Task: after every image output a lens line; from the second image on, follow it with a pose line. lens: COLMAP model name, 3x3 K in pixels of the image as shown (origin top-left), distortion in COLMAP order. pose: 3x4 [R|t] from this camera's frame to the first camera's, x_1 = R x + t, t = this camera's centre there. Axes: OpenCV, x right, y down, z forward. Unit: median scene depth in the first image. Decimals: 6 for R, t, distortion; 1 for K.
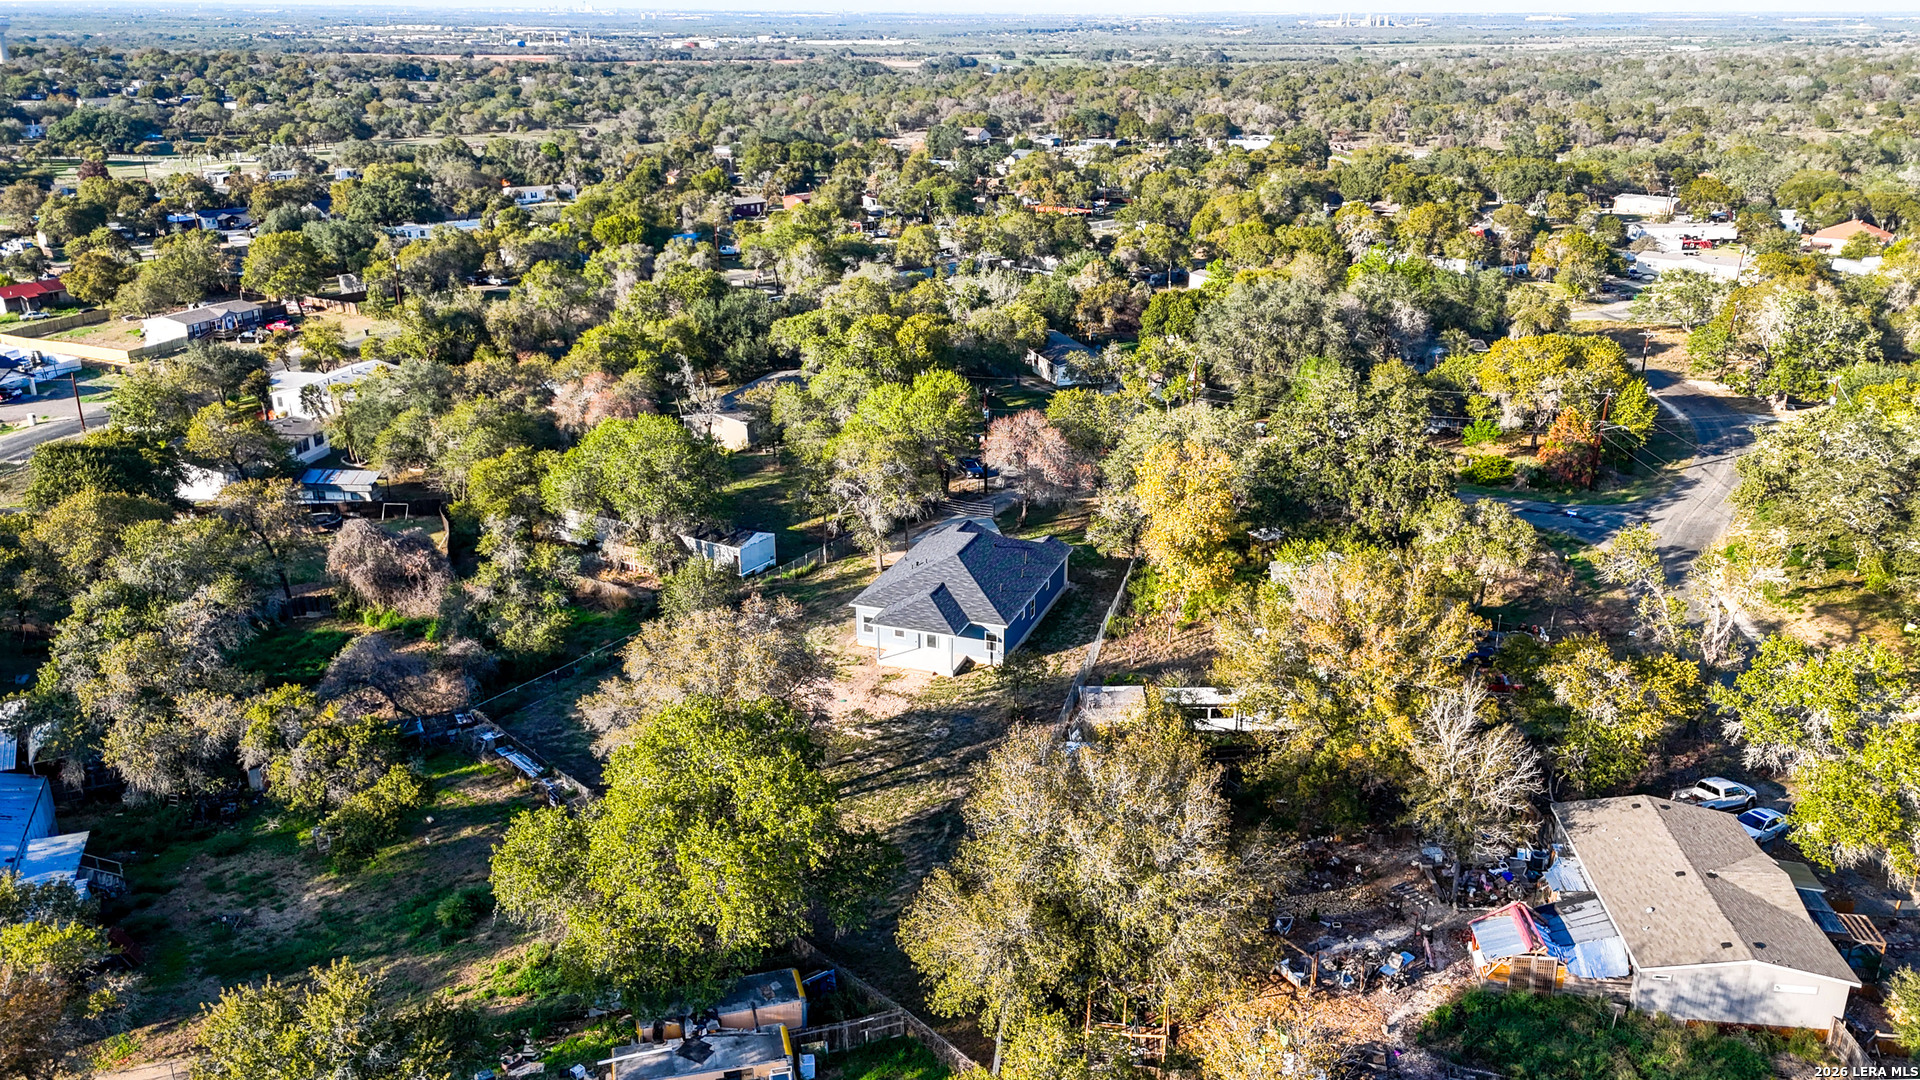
lens RADIAL K [[1446.7, 0, 956.8], [0, 1446.7, 545.6], [0, 0, 1]] dist [0.085815, -0.111224]
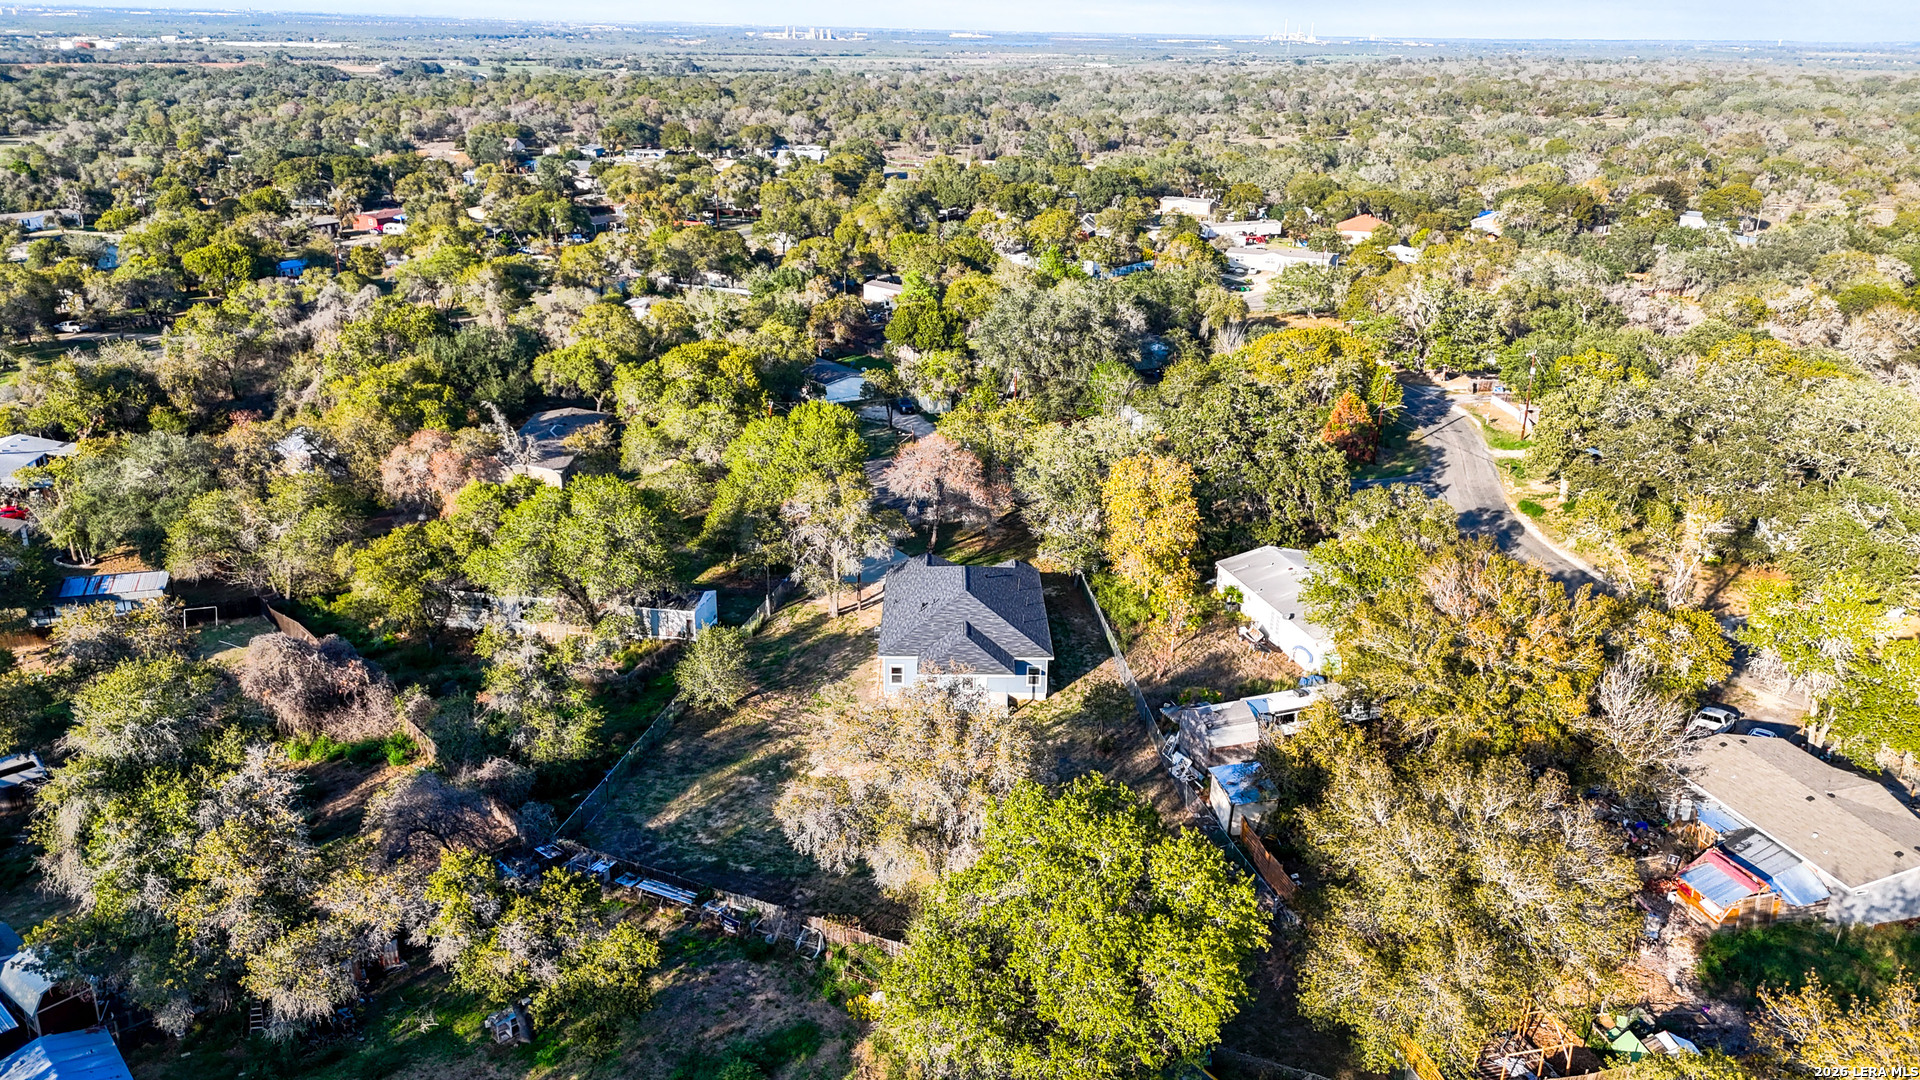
lens RADIAL K [[1412.0, 0, 965.3], [0, 1412.0, 533.5], [0, 0, 1]] dist [0.078442, -0.079112]
pose [[0.935641, -0.105051, 0.336958, -0.184841], [0.107060, 0.994172, 0.012672, -0.025791], [-0.336325, 0.024218, 0.941434, 0.062025]]
